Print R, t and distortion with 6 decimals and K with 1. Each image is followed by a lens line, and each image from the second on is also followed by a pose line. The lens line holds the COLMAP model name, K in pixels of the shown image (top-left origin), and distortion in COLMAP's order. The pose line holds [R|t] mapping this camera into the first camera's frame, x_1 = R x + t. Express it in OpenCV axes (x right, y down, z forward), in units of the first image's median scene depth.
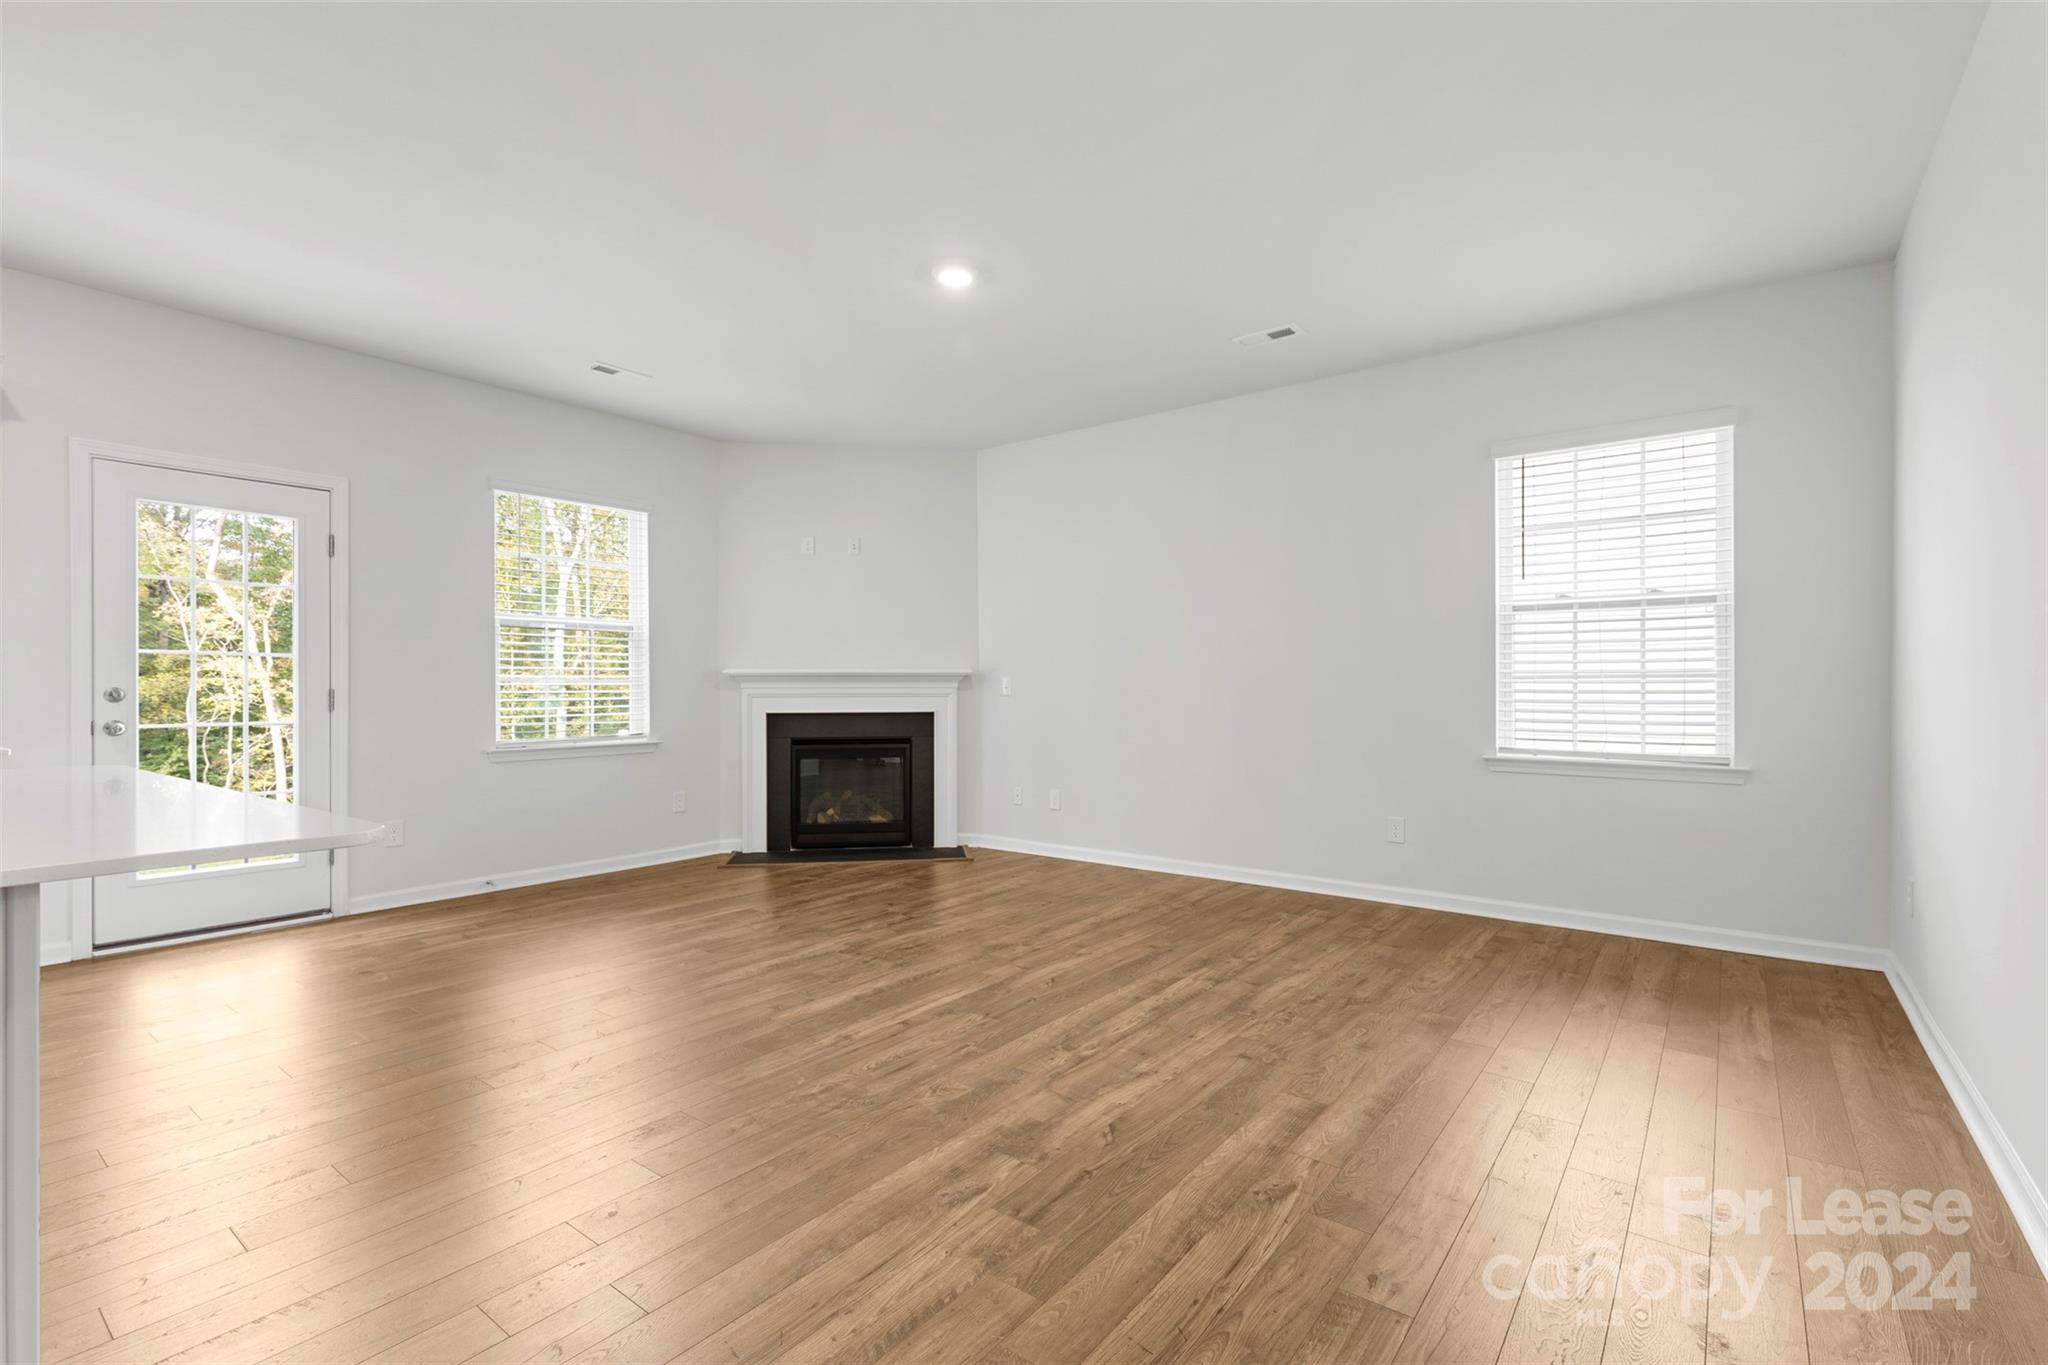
lens RADIAL K [[923.2, 0, 1029.4], [0, 923.2, 694.4], [0, 0, 1]] dist [0.013097, -0.004077]
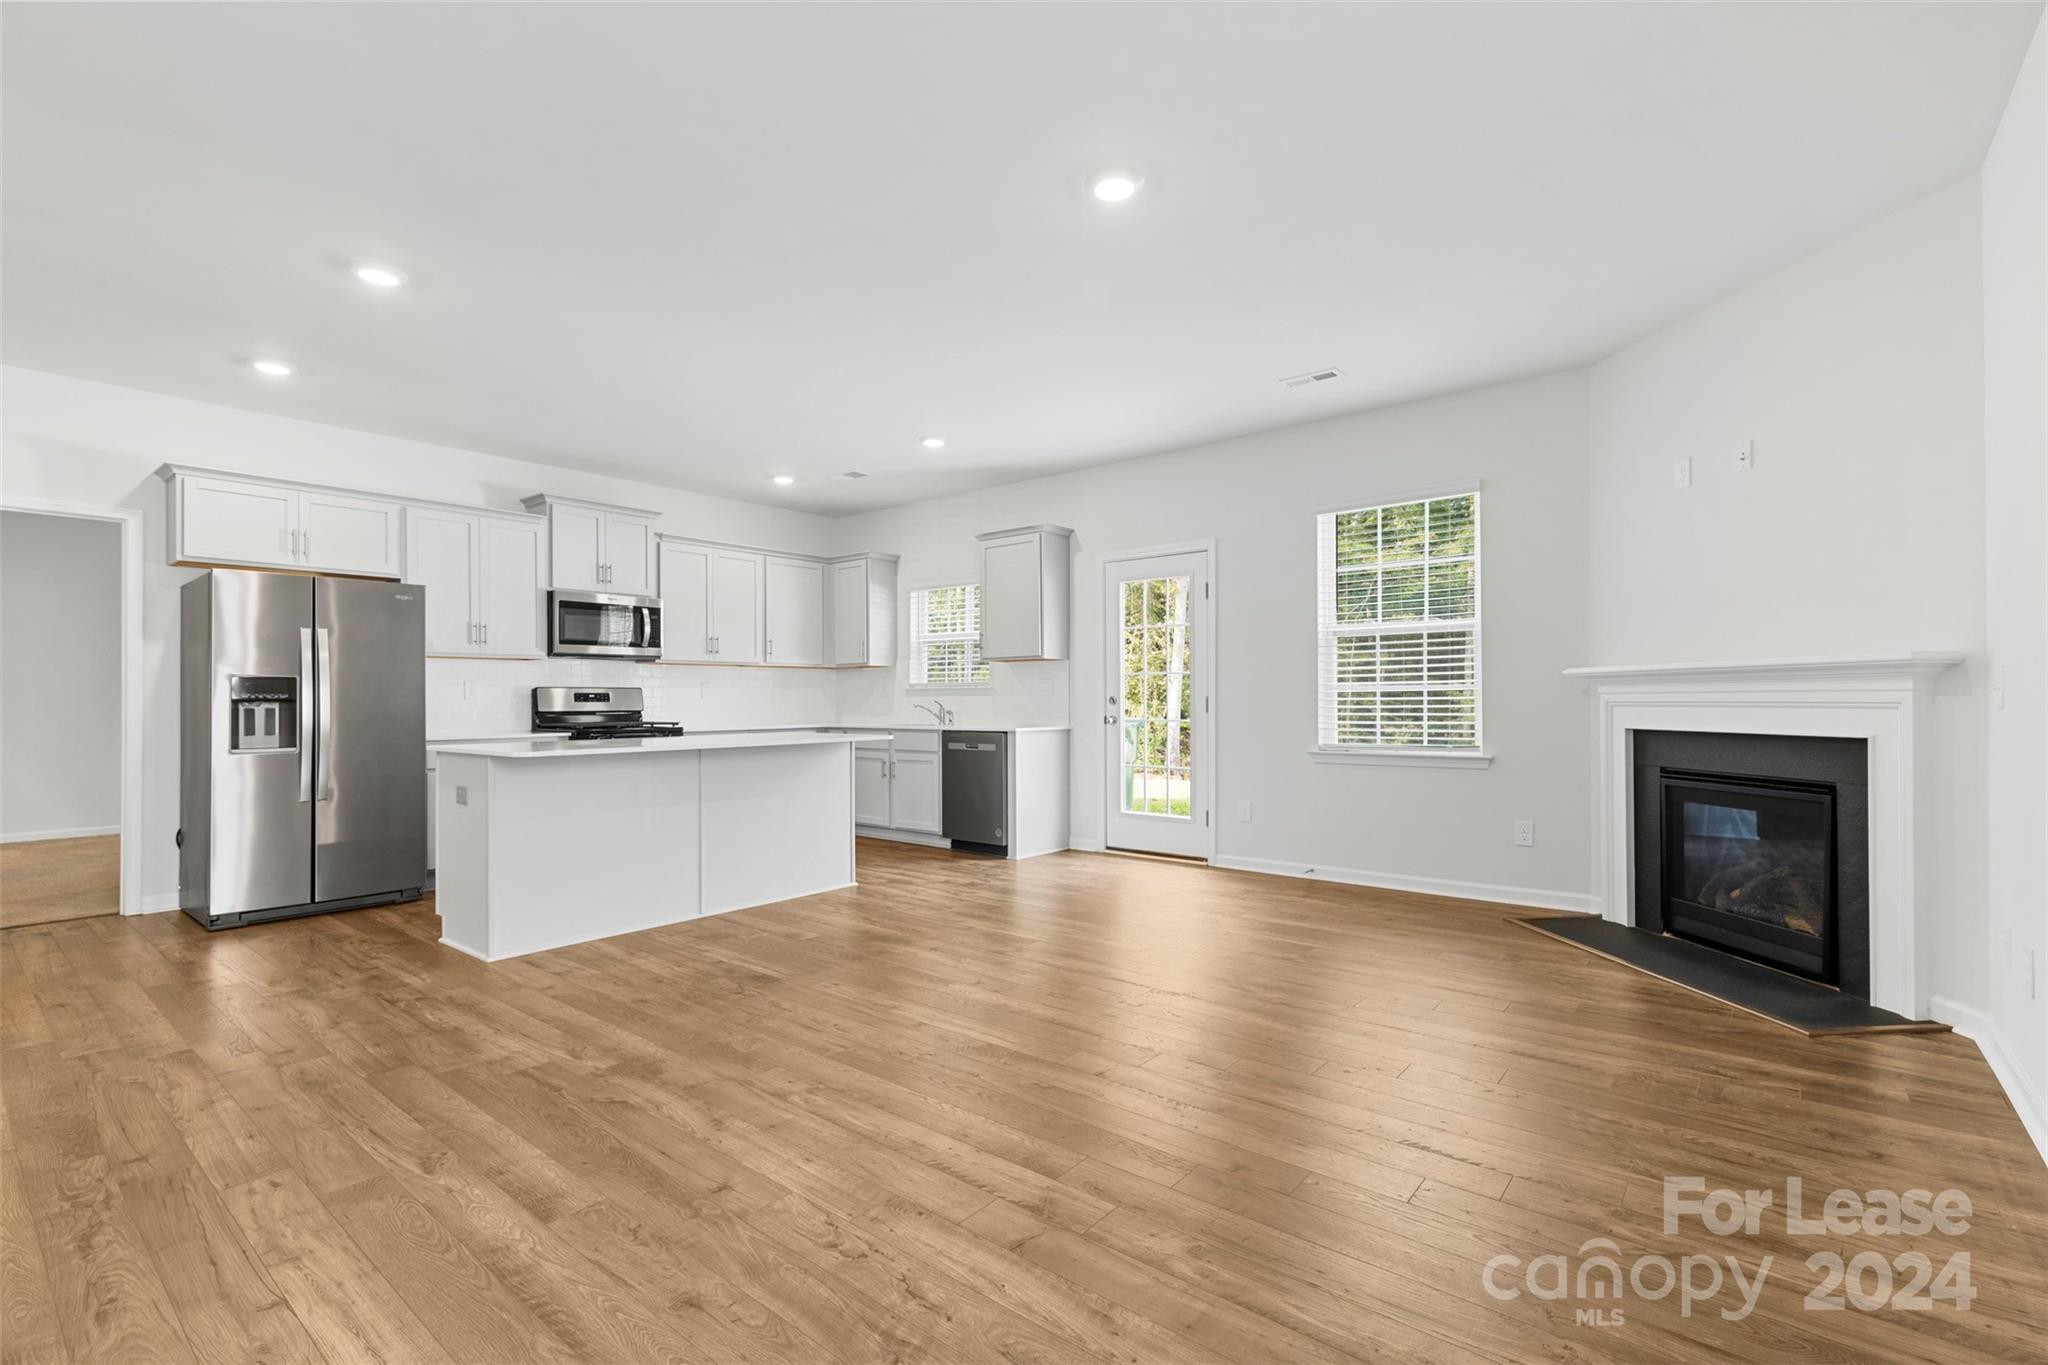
lens RADIAL K [[923.2, 0, 1023.0], [0, 923.2, 689.9], [0, 0, 1]] dist [0.013097, -0.004077]
pose [[-0.039075, -0.006898, -0.999212, 0.698278], [0.000064, 0.999976, -0.006906, -0.007025], [0.999236, -0.000334, -0.039073, 0.907294]]
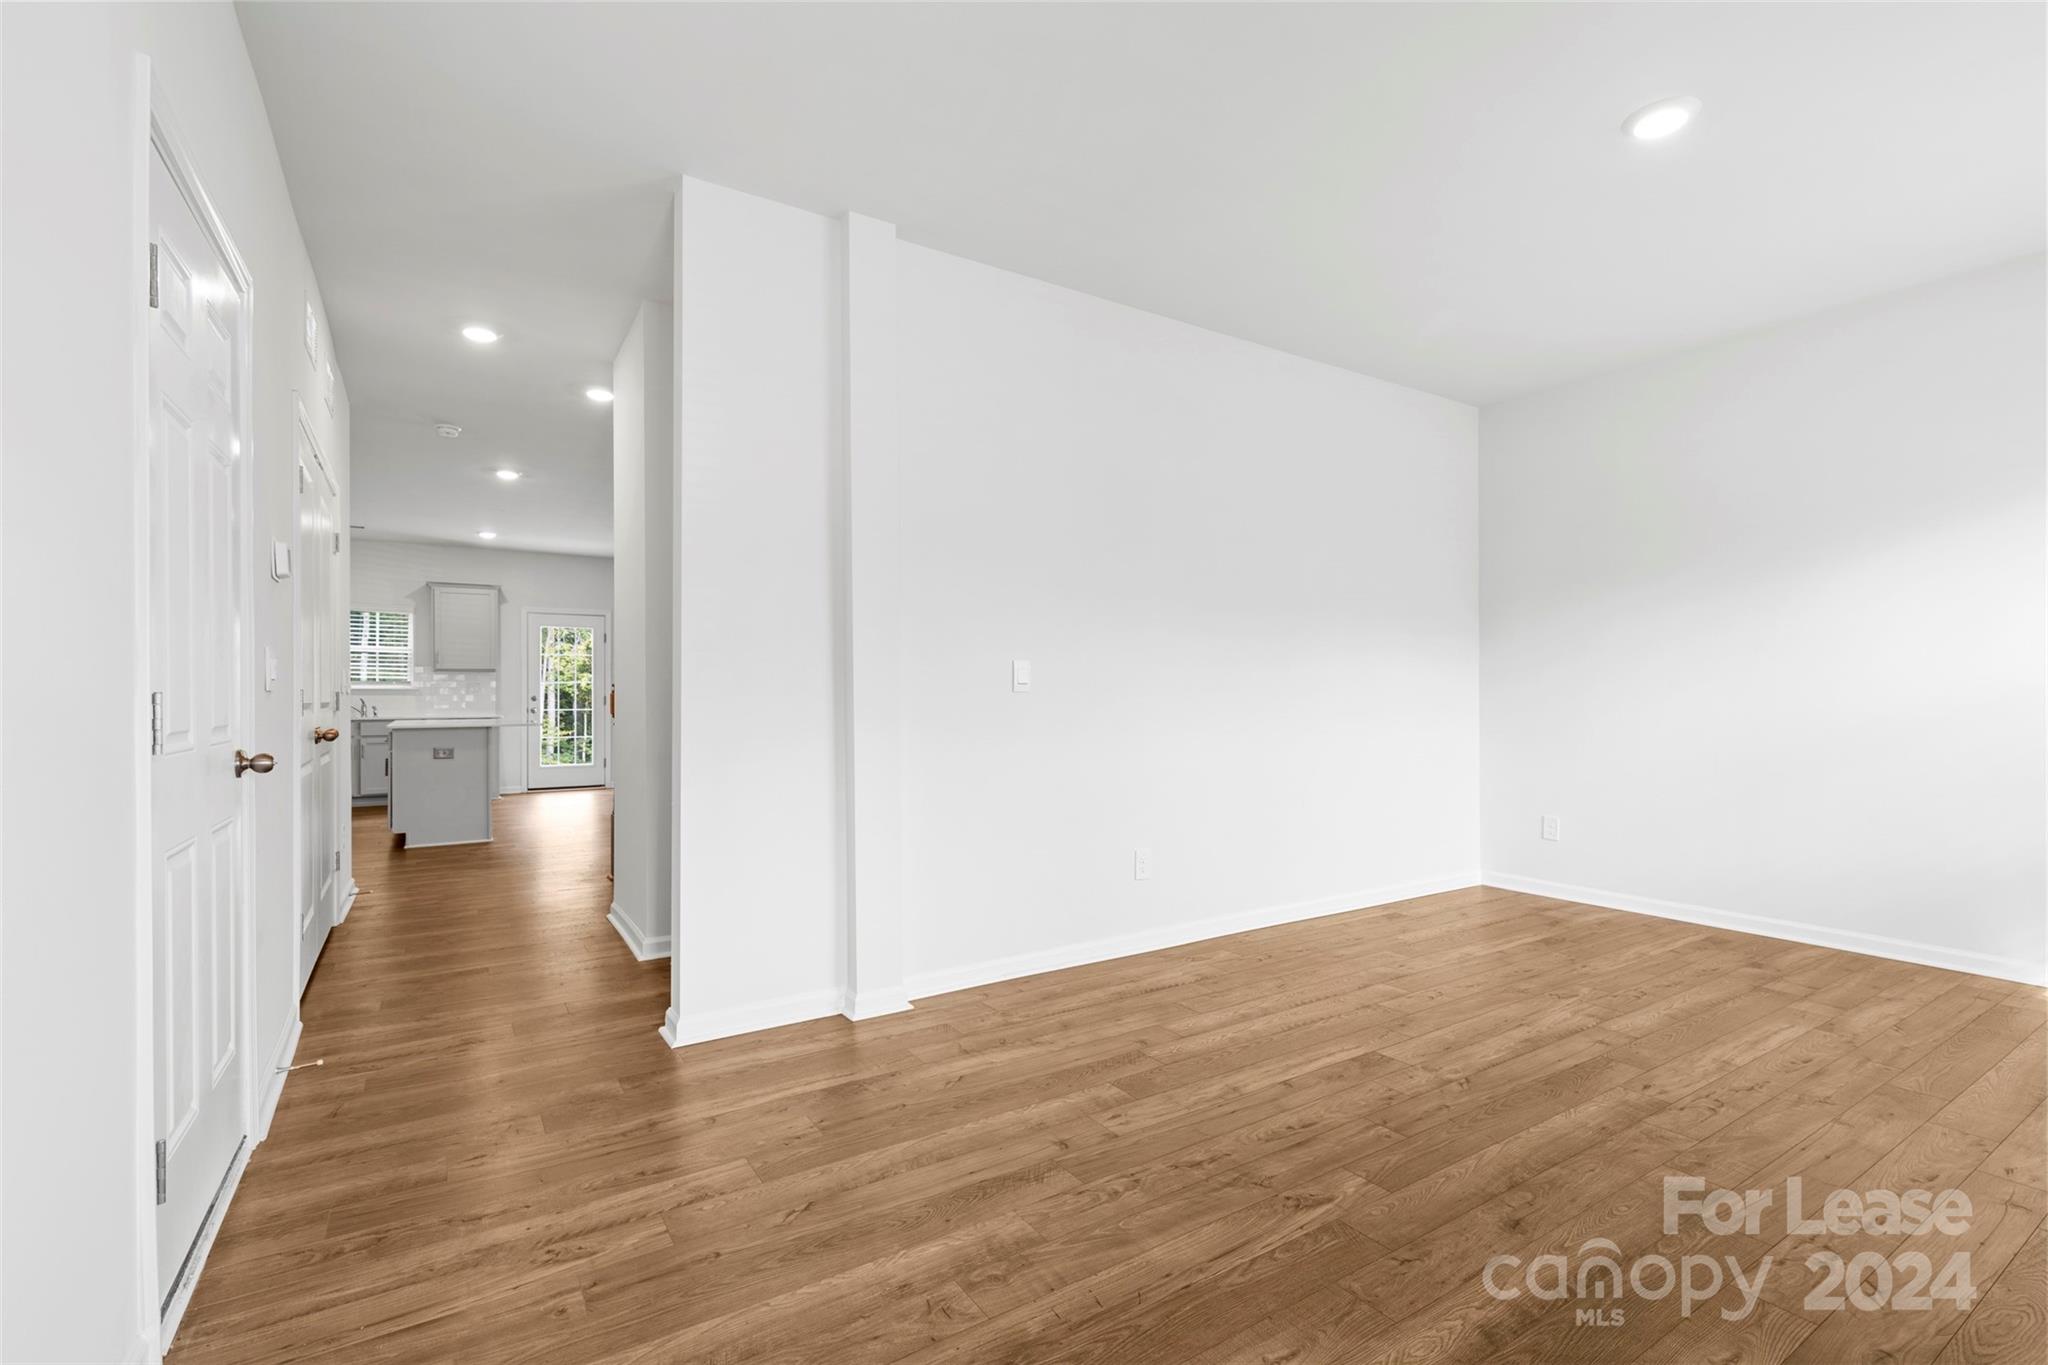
lens RADIAL K [[923.2, 0, 1028.1], [0, 923.2, 694.8], [0, 0, 1]] dist [0.013097, -0.004077]
pose [[0.940737, 0.000308, -0.339136, 1.328870], [-0.001712, 0.999991, -0.003840, -0.001123], [0.339132, 0.004194, 0.940729, -1.087111]]
